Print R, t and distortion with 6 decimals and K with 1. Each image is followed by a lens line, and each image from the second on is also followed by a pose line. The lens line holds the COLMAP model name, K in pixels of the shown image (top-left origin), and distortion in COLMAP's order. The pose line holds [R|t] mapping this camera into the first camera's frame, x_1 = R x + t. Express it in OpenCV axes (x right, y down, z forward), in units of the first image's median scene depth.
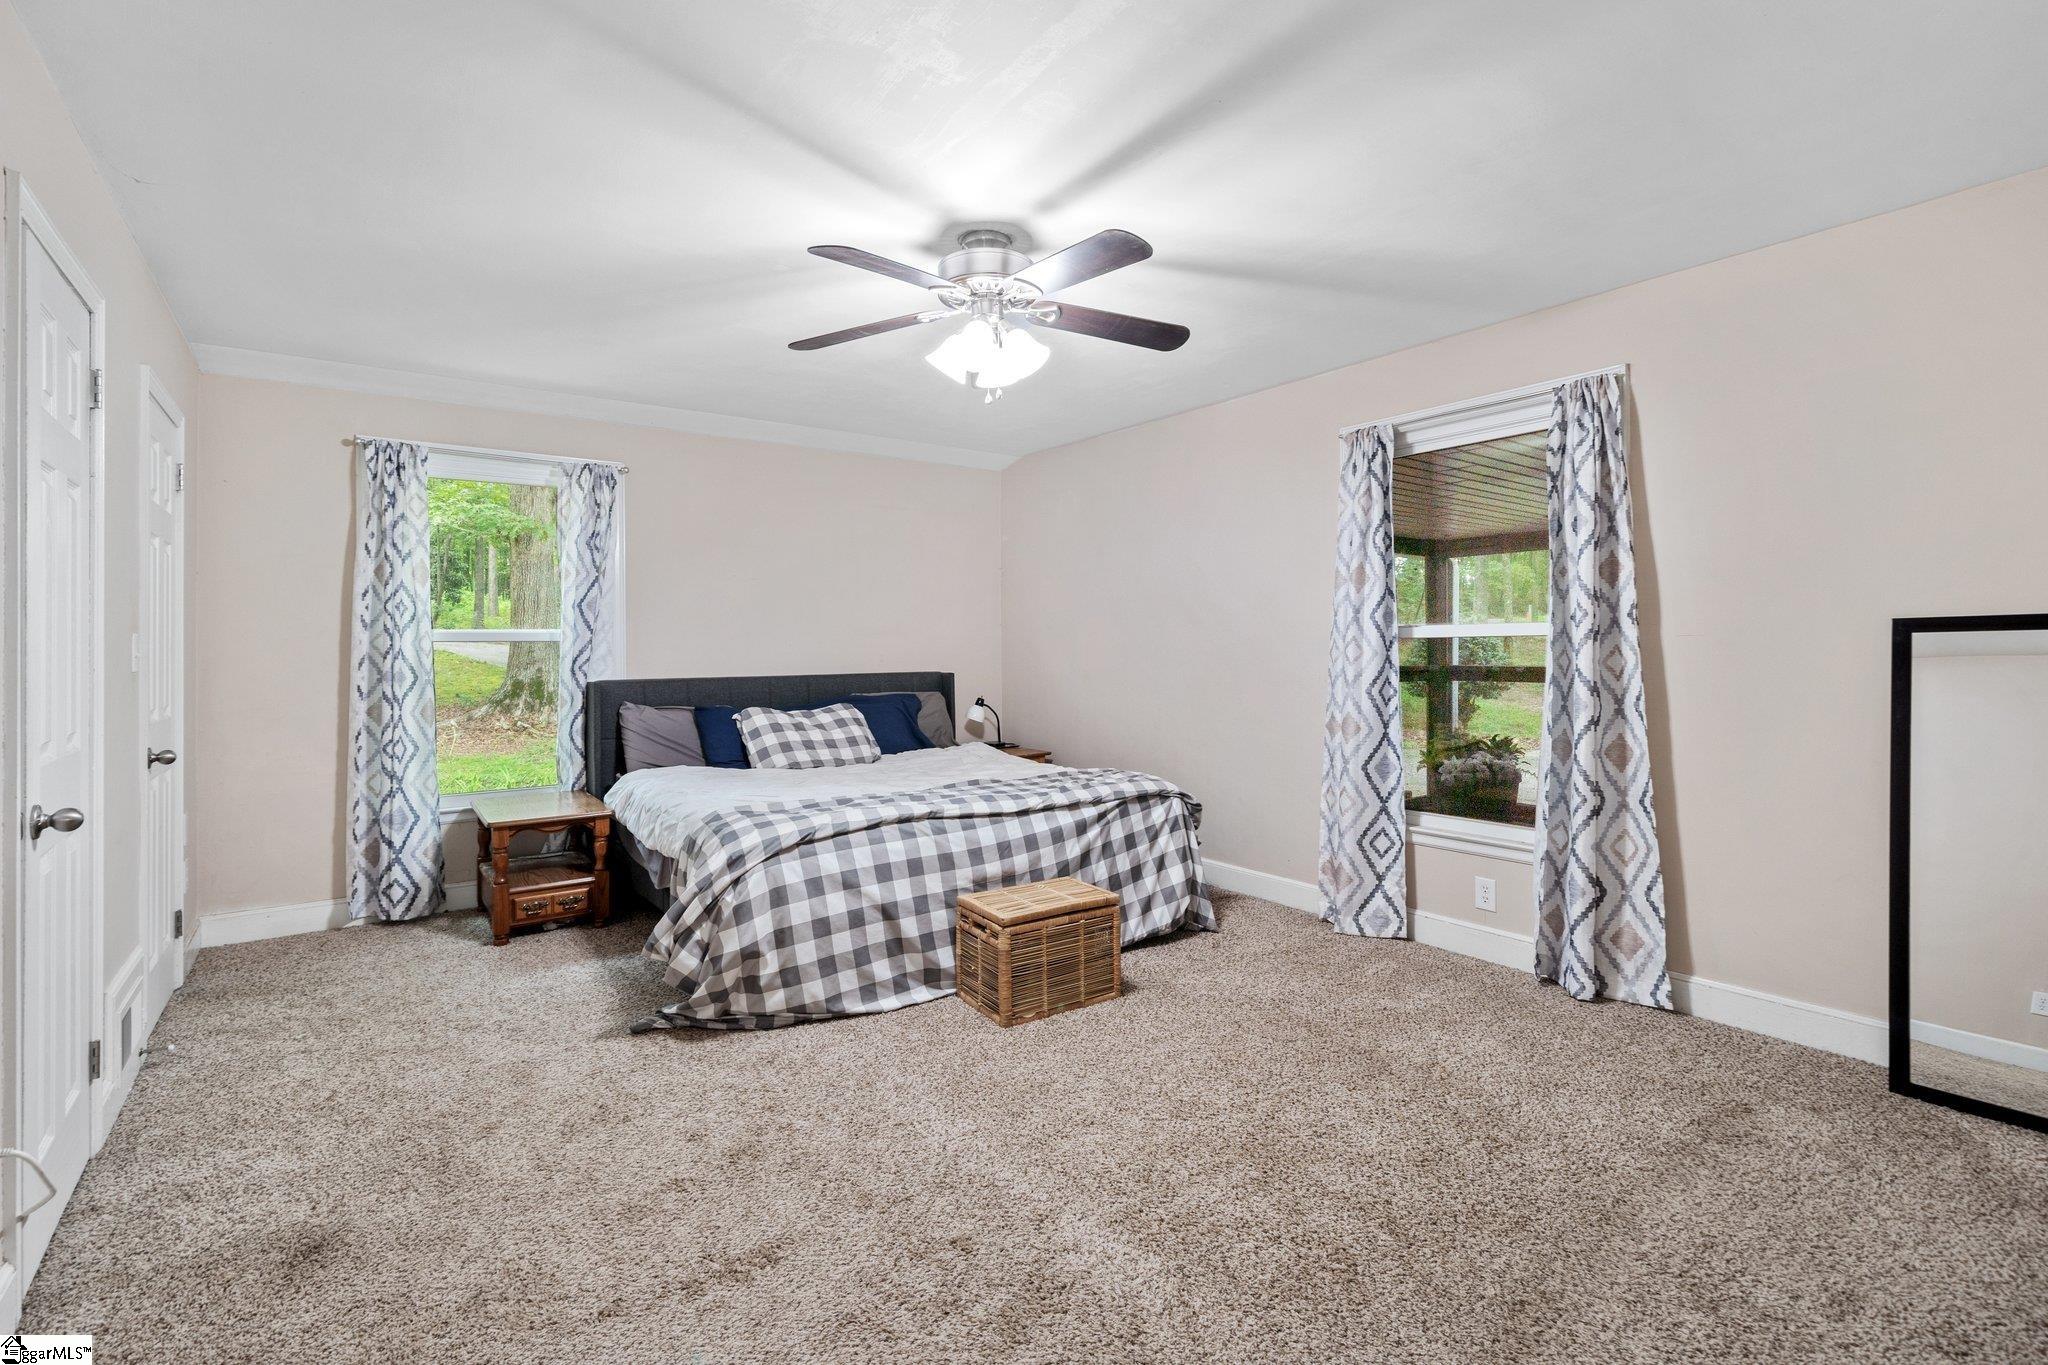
lens RADIAL K [[917.5, 0, 1018.3], [0, 917.5, 681.1], [0, 0, 1]] dist [0.001634, 0.000308]
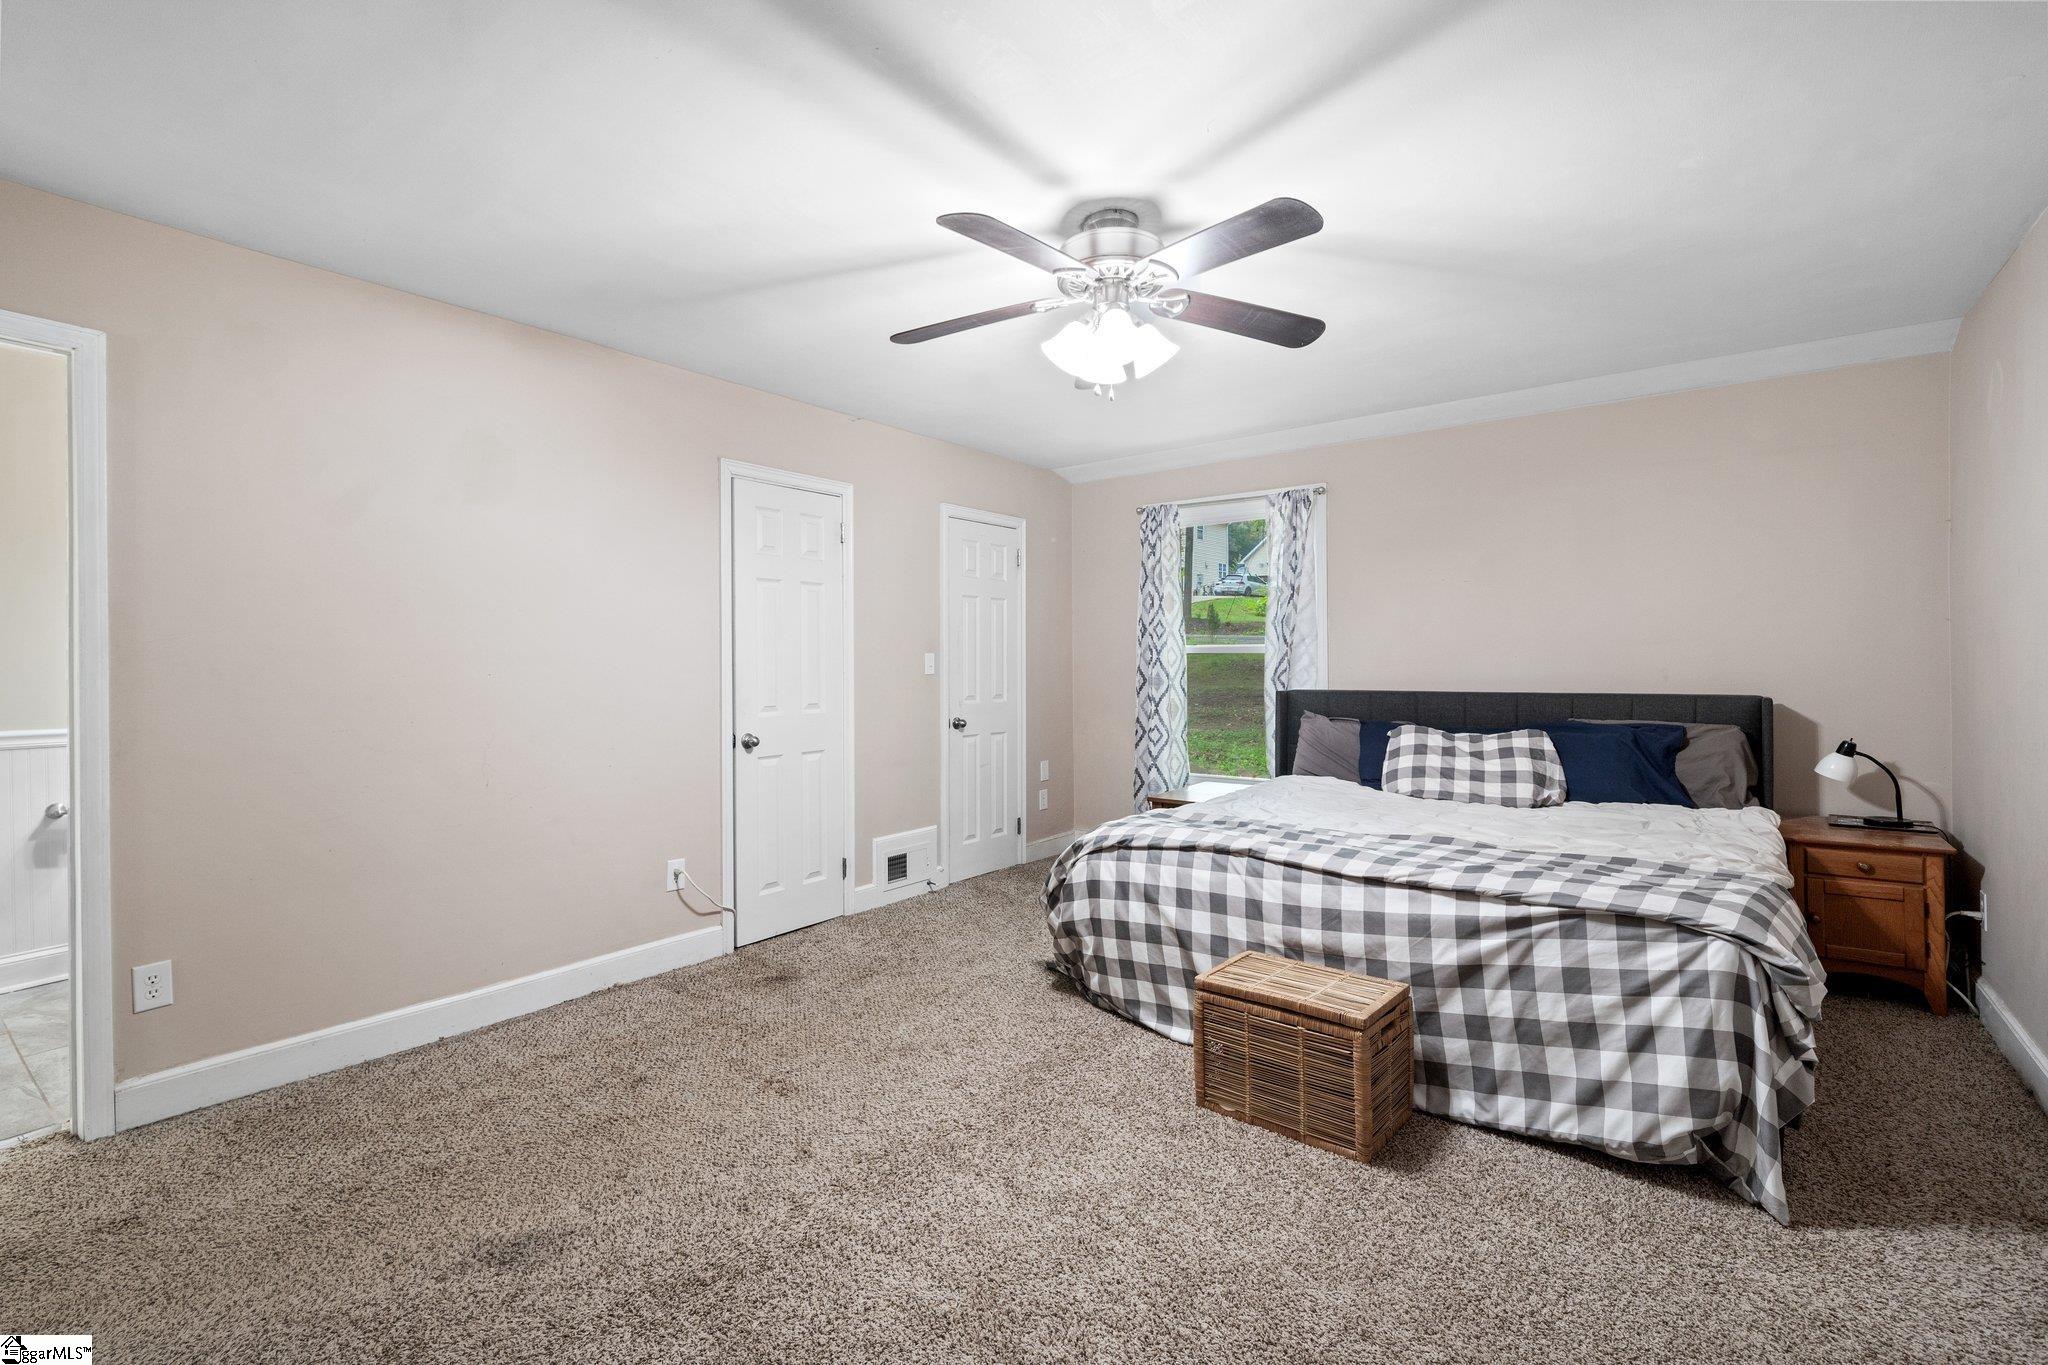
lens RADIAL K [[917.5, 0, 1018.3], [0, 917.5, 681.1], [0, 0, 1]] dist [0.001634, 0.000308]
pose [[0.287699, 0.026718, -0.957348, 0.650517], [-0.029014, 0.999395, 0.019173, -0.029257], [0.957281, 0.022261, 0.288300, 0.497300]]
